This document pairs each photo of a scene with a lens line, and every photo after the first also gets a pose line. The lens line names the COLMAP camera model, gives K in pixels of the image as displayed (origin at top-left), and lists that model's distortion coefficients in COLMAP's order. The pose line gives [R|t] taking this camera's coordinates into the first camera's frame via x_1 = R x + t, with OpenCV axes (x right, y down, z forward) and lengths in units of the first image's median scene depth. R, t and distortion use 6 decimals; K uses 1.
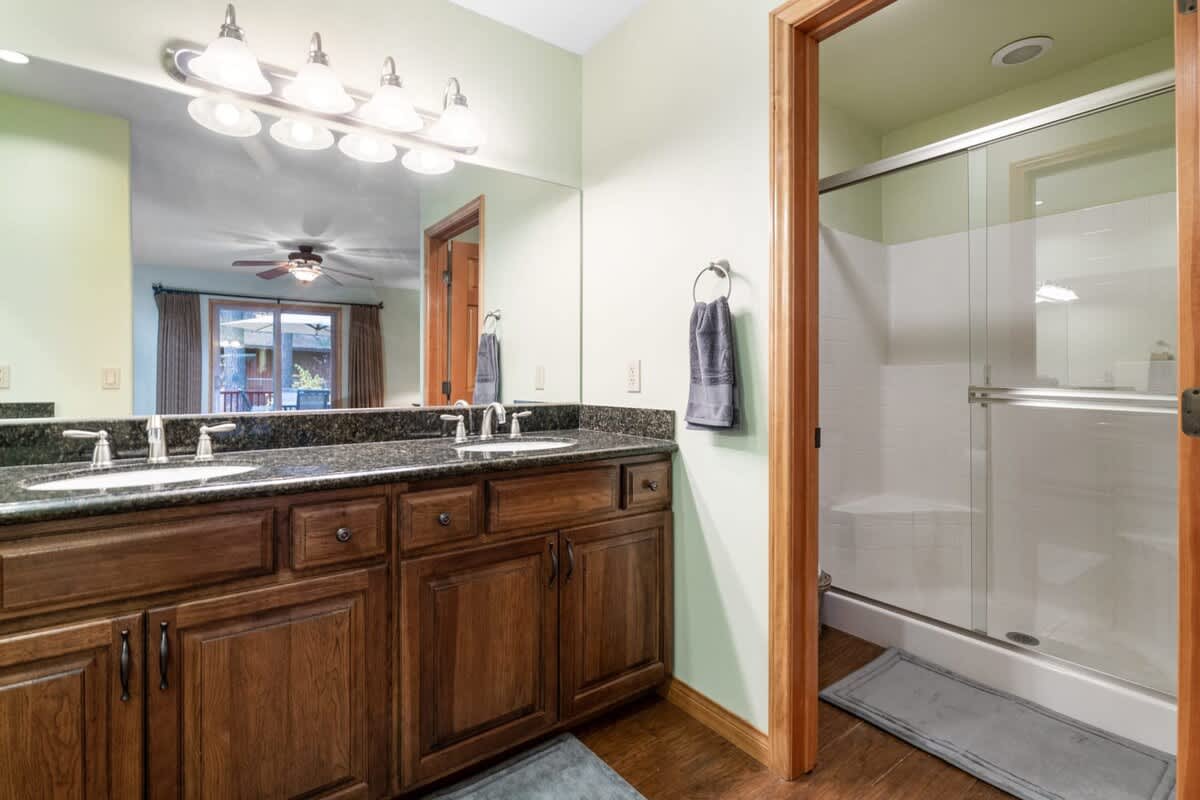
lens RADIAL K [[553.5, 0, 594.5], [0, 553.5, 379.9], [0, 0, 1]] dist [-0.002123, -0.000561]
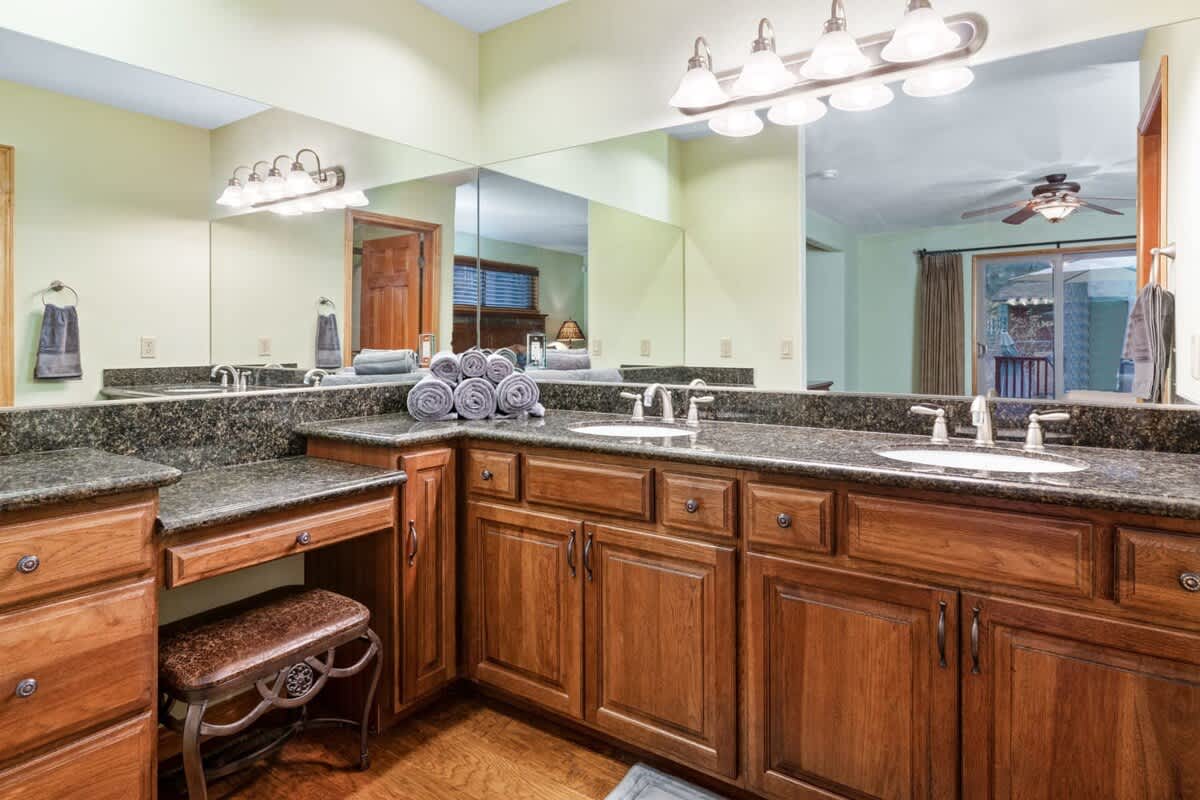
lens RADIAL K [[678.5, 0, 594.9], [0, 678.5, 340.2], [0, 0, 1]] dist [-0.001454, -0.001649]
pose [[0.322123, -0.000207, -0.946698, 0.618745], [0.000498, 1.000000, -0.000049, -0.038645], [0.946698, -0.000456, 0.322123, 0.321699]]
